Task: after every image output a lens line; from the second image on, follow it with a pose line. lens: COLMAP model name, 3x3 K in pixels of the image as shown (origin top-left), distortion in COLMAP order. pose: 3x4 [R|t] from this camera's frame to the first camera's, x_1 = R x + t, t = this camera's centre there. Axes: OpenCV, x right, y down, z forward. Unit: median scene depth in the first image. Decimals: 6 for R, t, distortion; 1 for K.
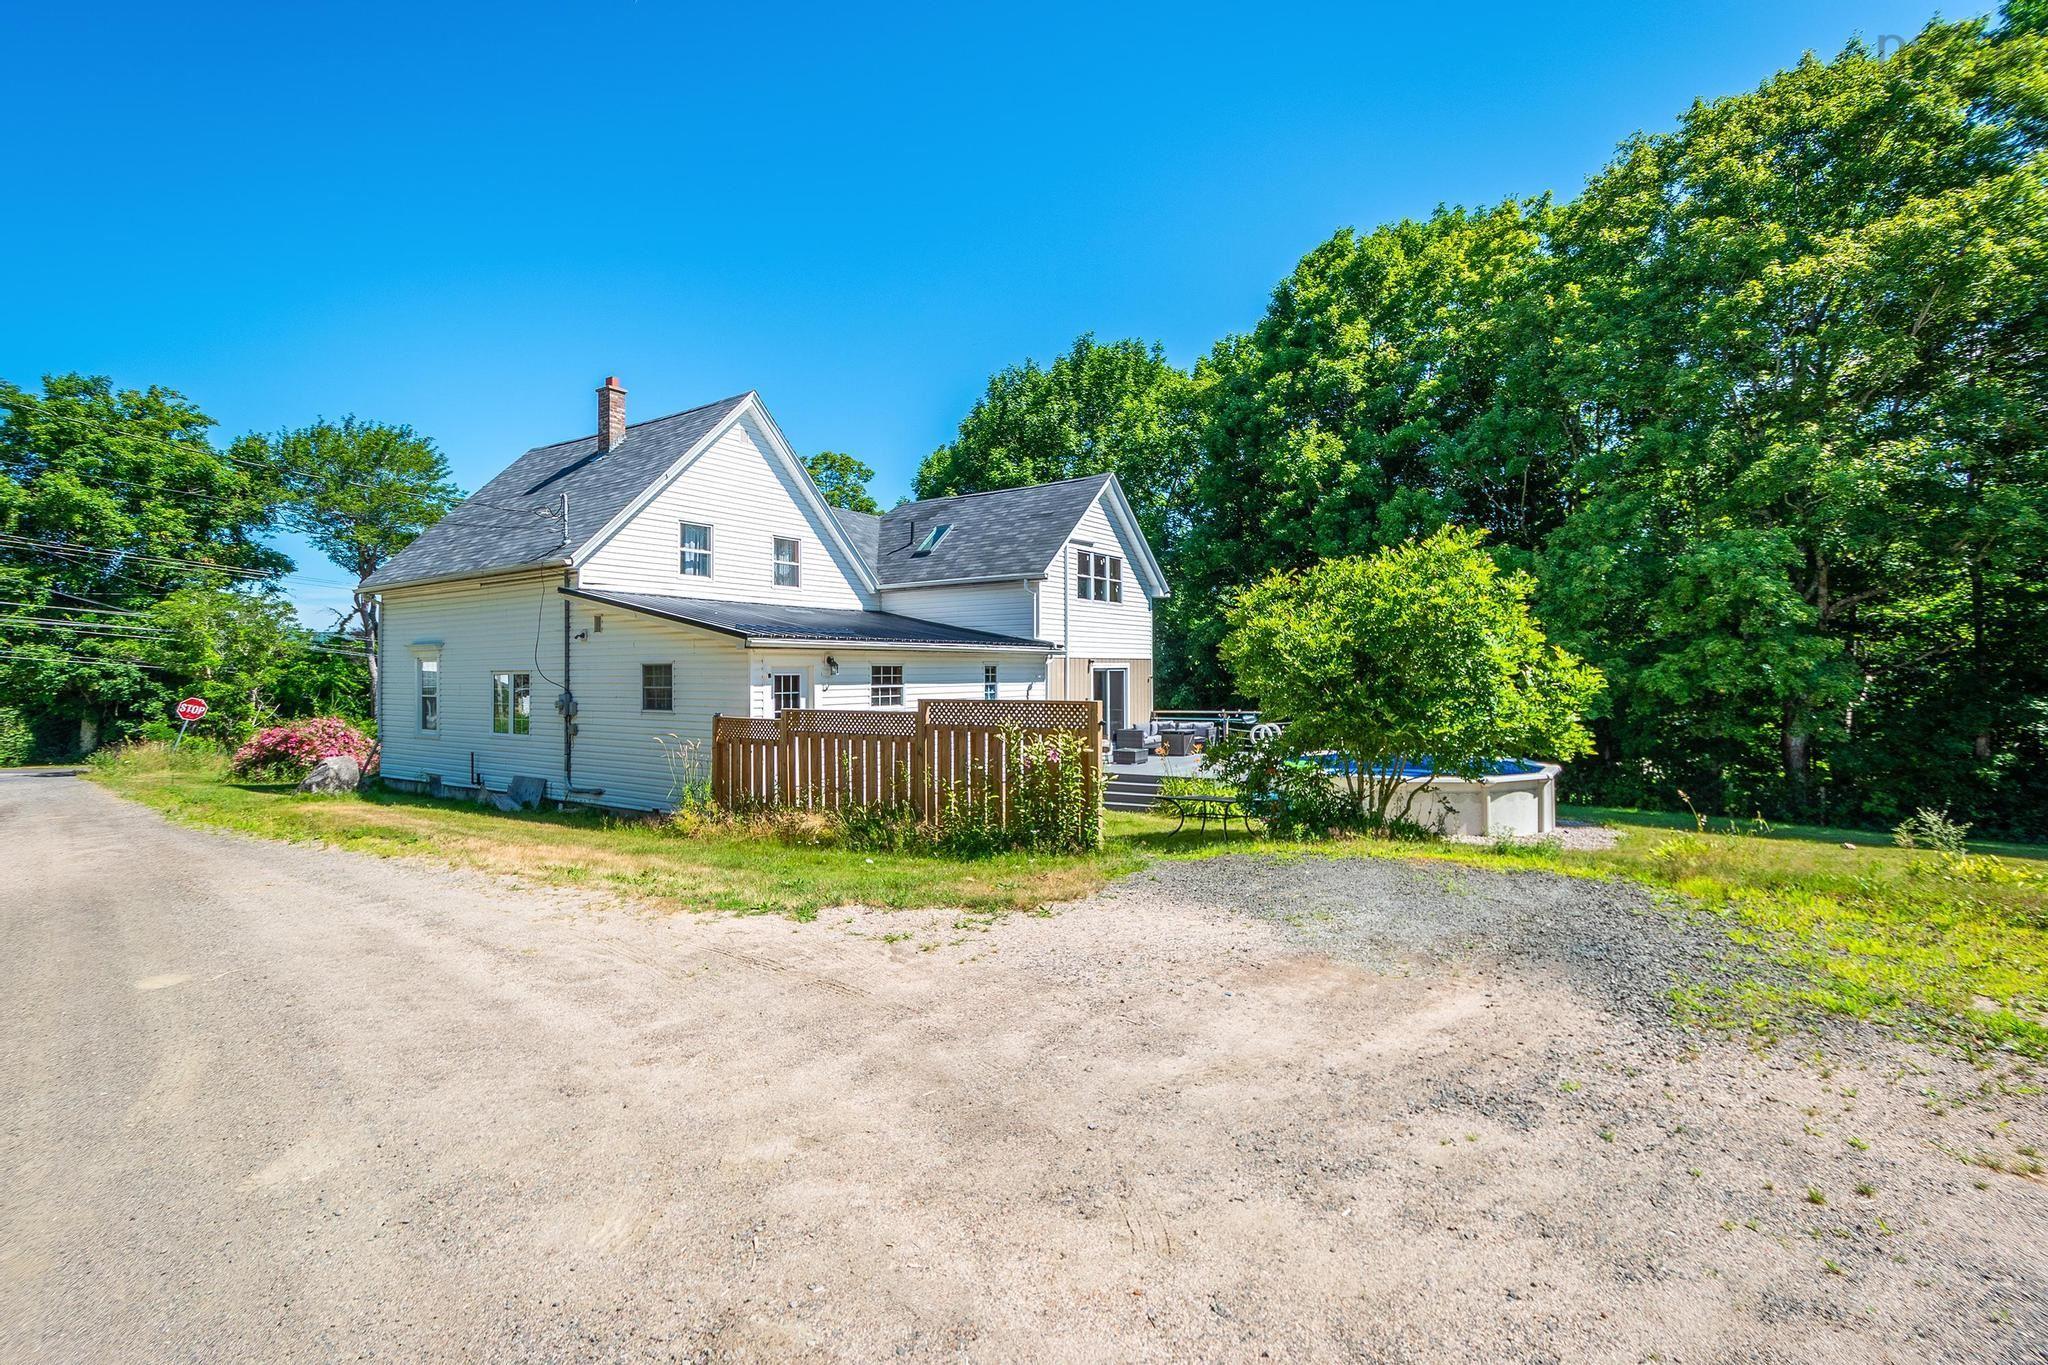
lens RADIAL K [[960.8, 0, 1022.4], [0, 960.8, 682.4], [0, 0, 1]] dist [-0.002359, 0.000016]
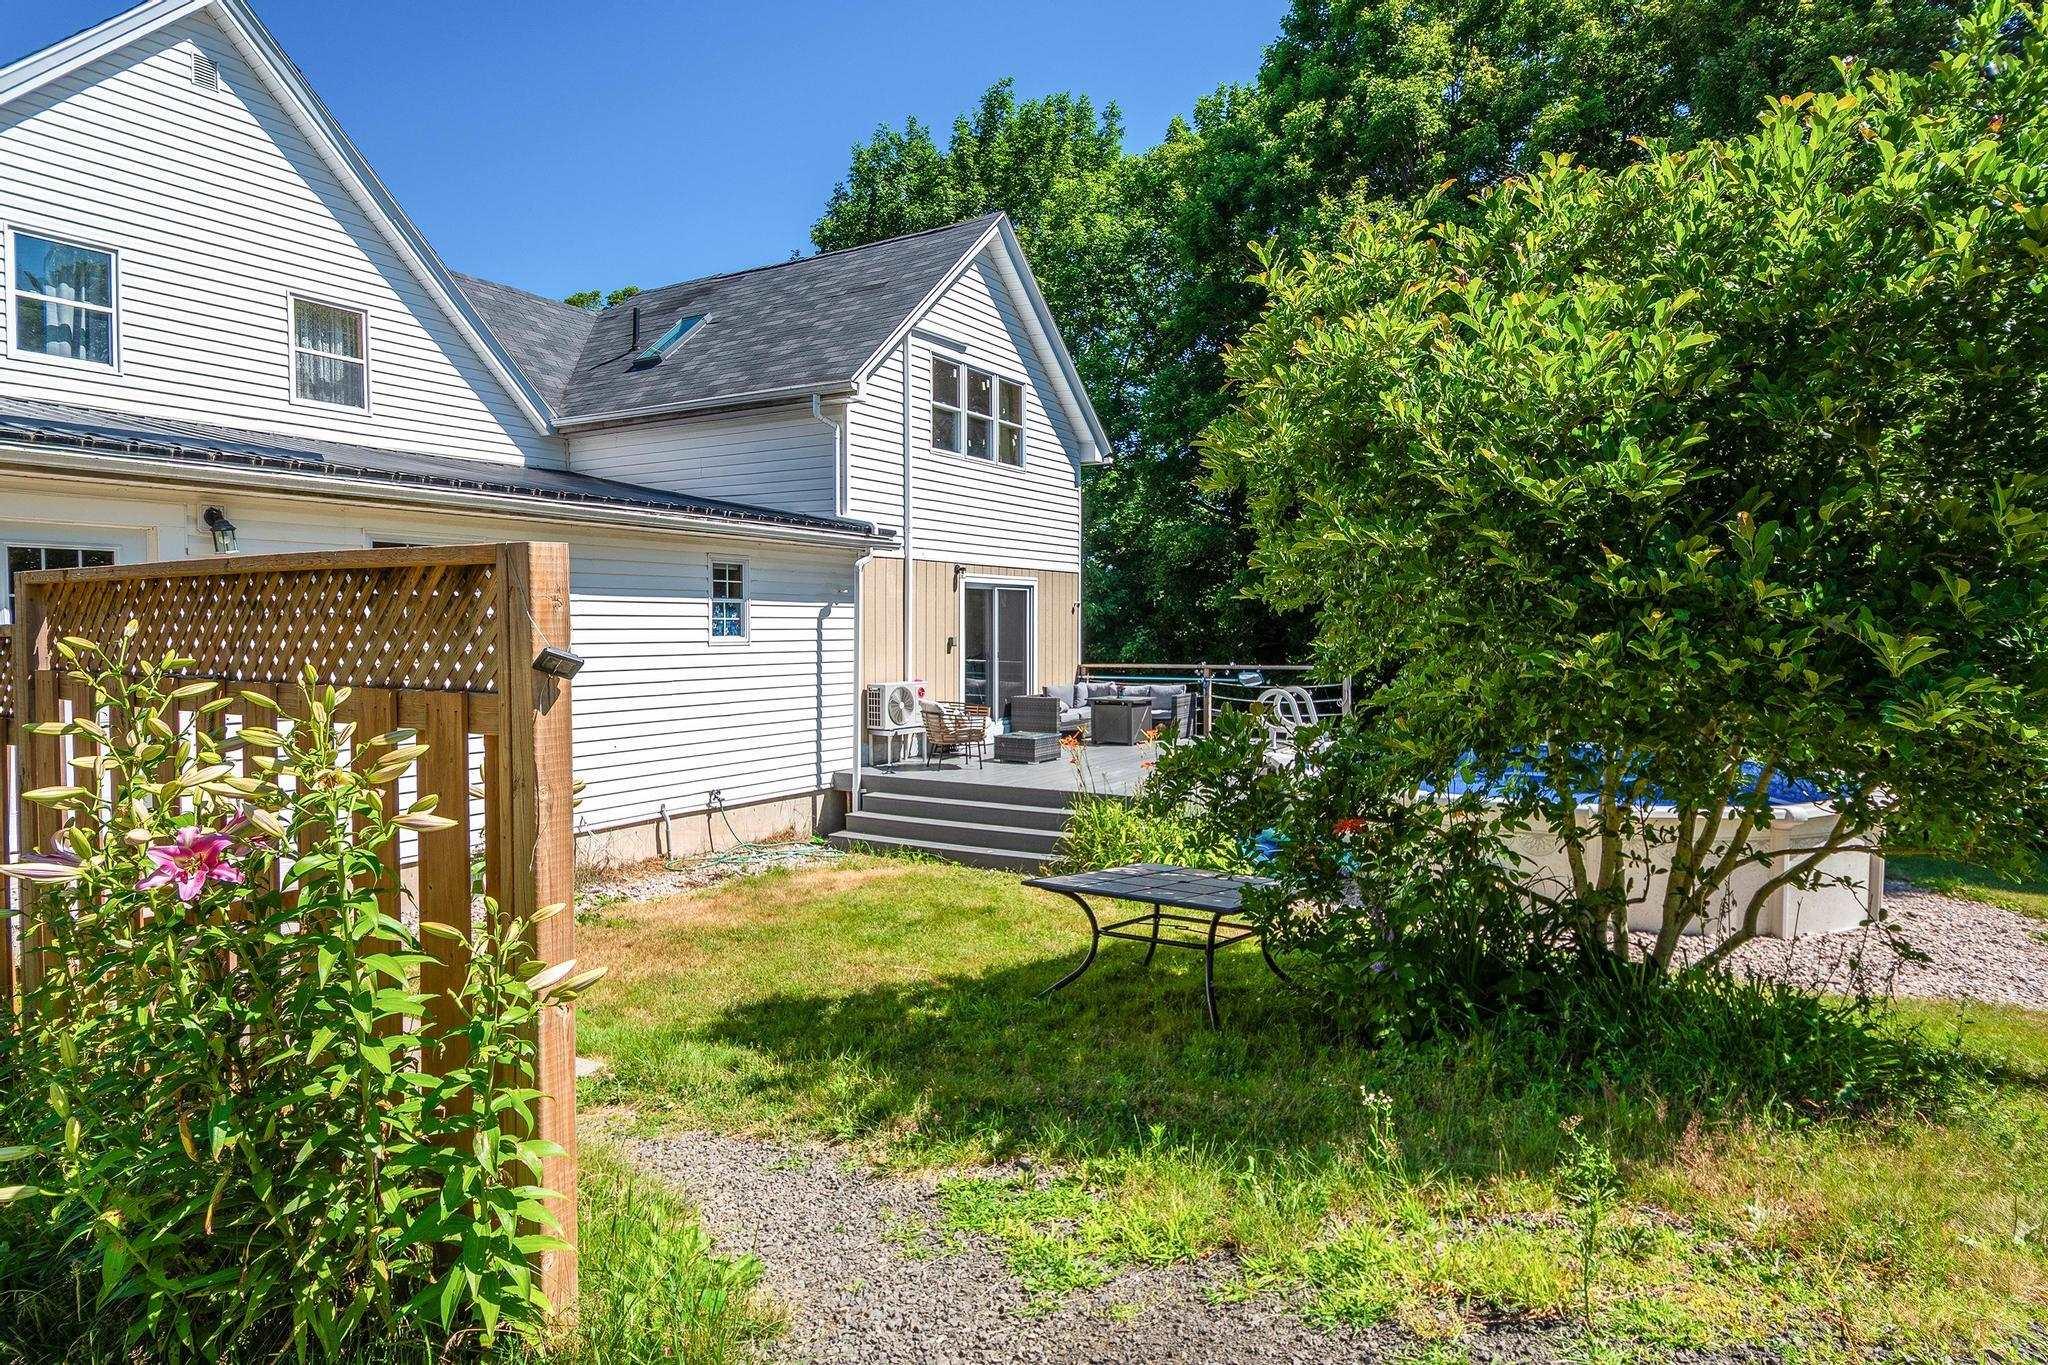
lens RADIAL K [[1204.6, 0, 1025.4], [0, 1204.6, 681.2], [0, 0, 1]] dist [0.007075, -0.000199]
pose [[0.998194, 0.006112, 0.059762, 0.065033], [-0.008368, 0.999259, 0.037578, 0.014263], [-0.059488, -0.038010, 0.997505, 0.311086]]
